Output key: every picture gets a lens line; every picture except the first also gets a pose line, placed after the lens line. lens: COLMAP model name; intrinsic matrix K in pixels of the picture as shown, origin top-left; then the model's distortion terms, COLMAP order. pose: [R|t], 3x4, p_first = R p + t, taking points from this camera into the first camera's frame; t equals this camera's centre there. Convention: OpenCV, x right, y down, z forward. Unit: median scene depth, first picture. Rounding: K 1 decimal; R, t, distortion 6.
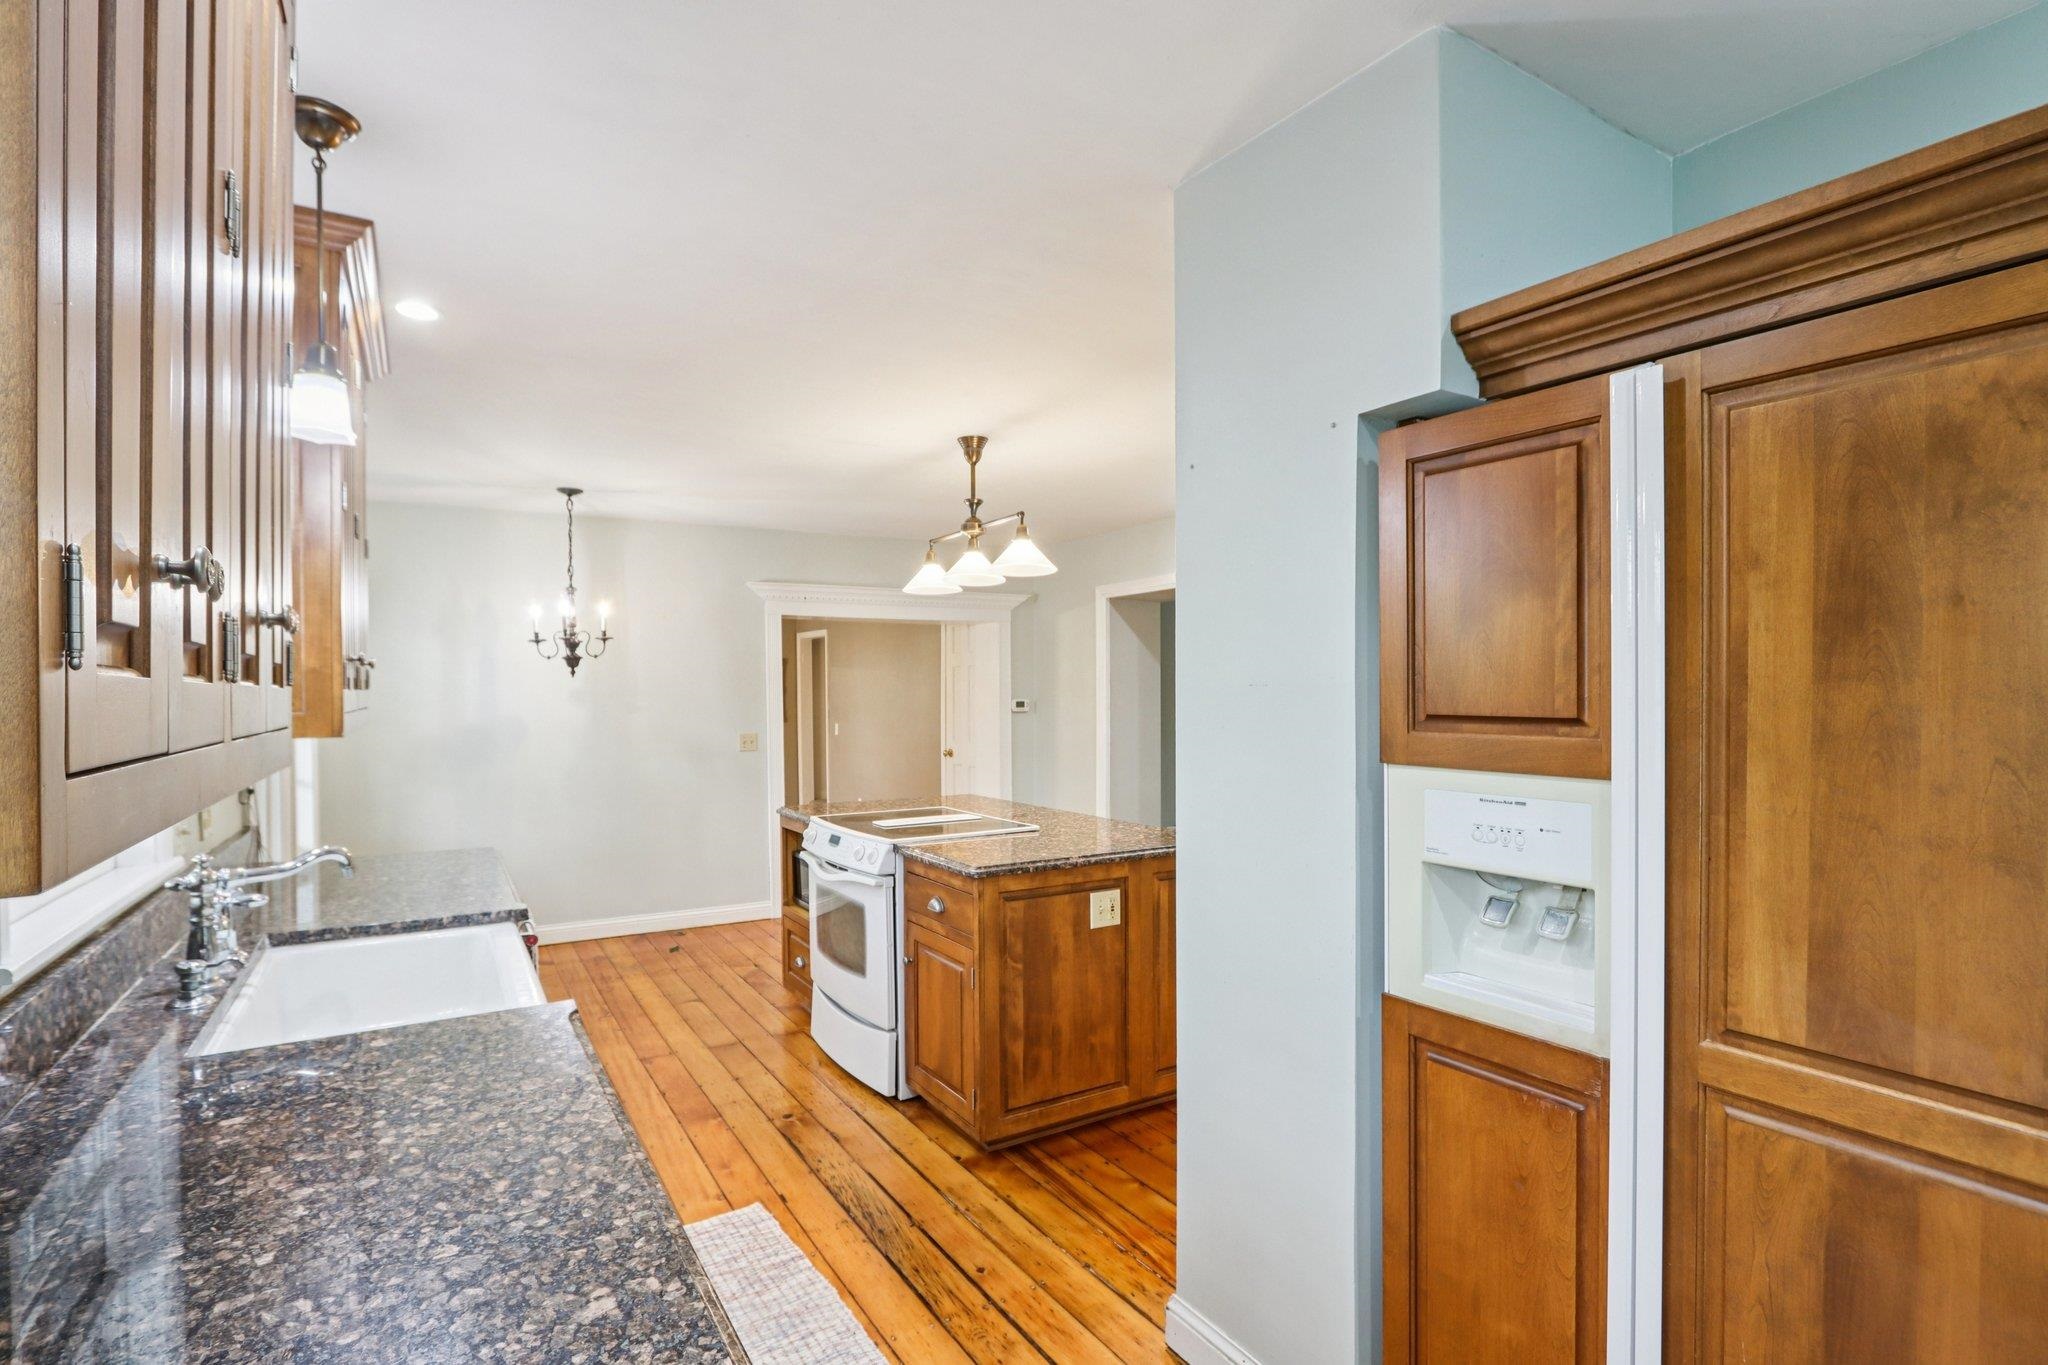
lens RADIAL K [[959.5, 0, 987.8], [0, 959.5, 697.0], [0, 0, 1]] dist [-0.013584, 0.005082]
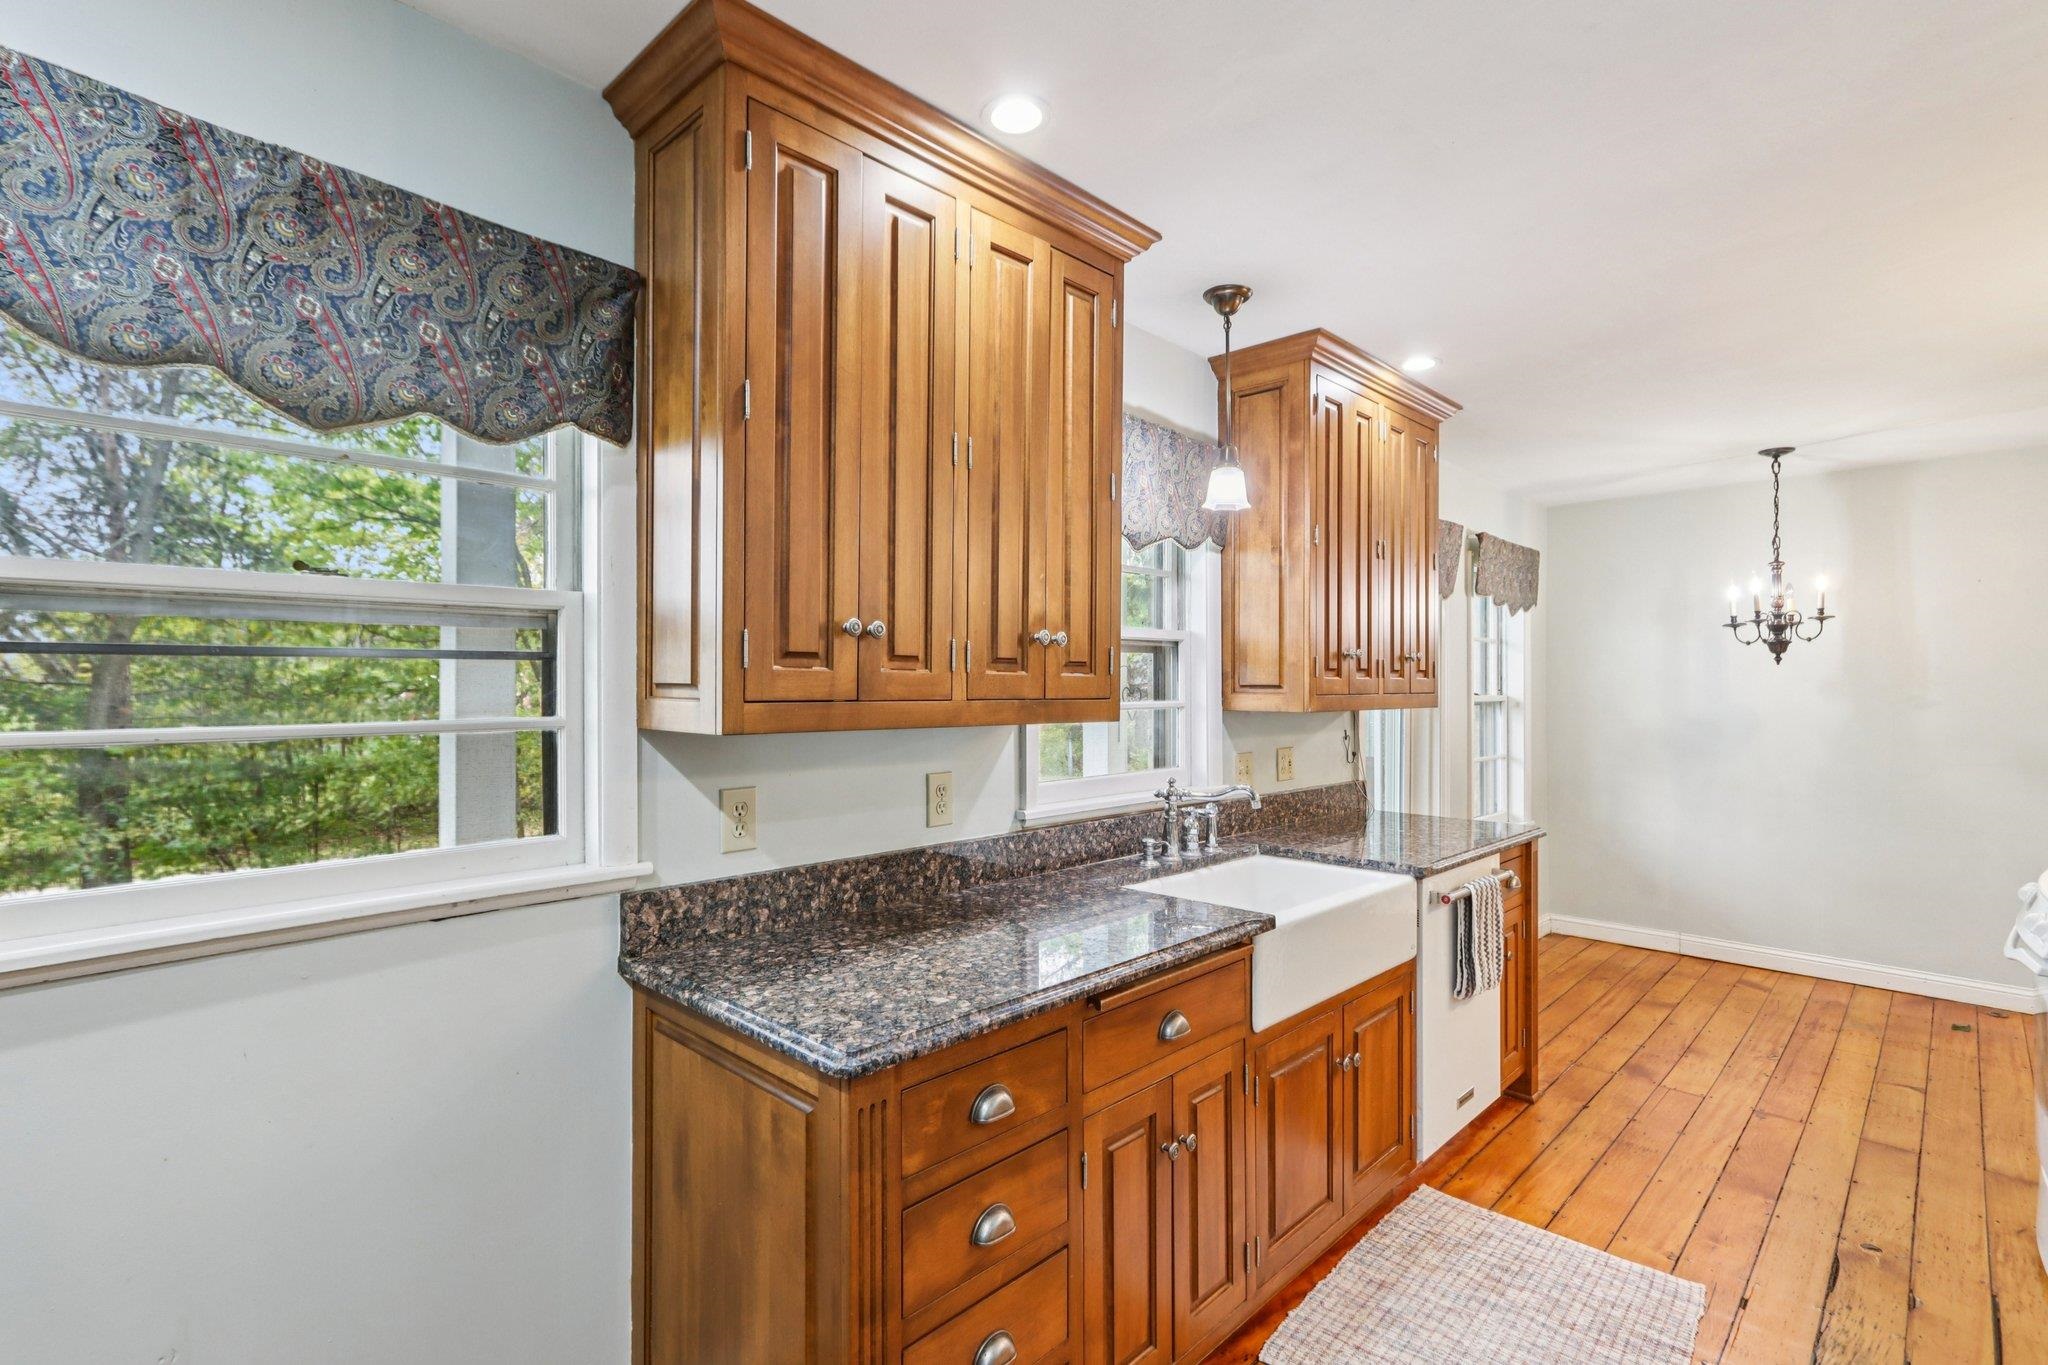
lens RADIAL K [[959.5, 0, 994.1], [0, 959.5, 675.2], [0, 0, 1]] dist [-0.013584, 0.005082]
pose [[0.241272, -0.005297, -0.970443, 0.247327], [-0.007585, 0.999944, -0.007344, 0.000674], [0.970428, 0.009133, 0.241219, 0.106040]]
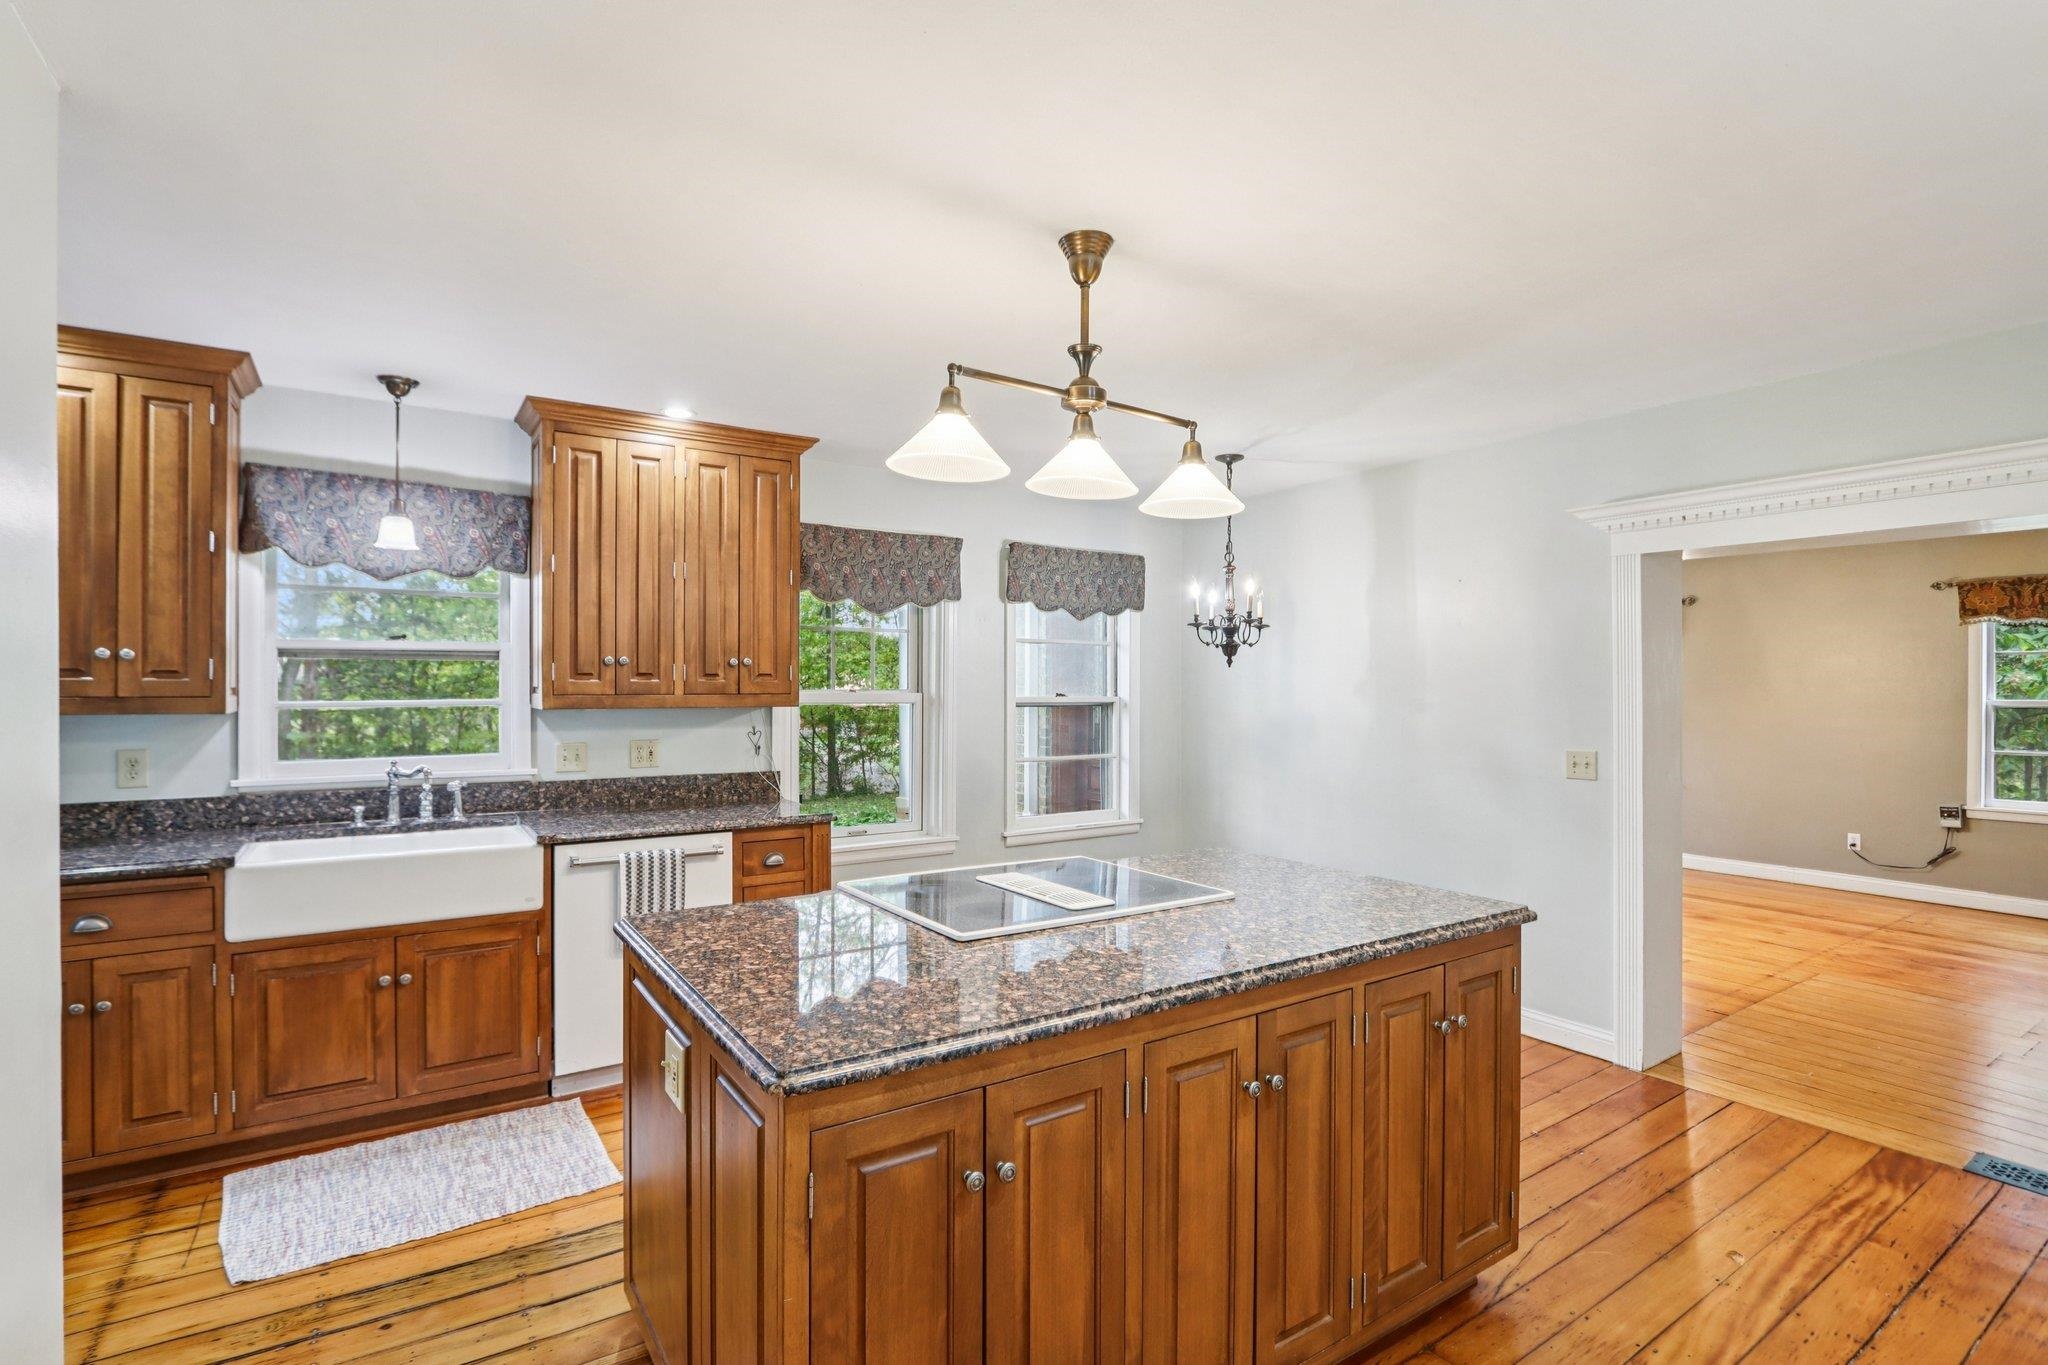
lens RADIAL K [[959.5, 0, 1018.9], [0, 959.5, 693.4], [0, 0, 1]] dist [-0.013584, 0.005082]
pose [[0.052204, 0.010959, -0.998576, 0.473399], [-0.007102, 0.999919, 0.010602, -0.004615], [0.998611, 0.006538, 0.052277, 0.800859]]
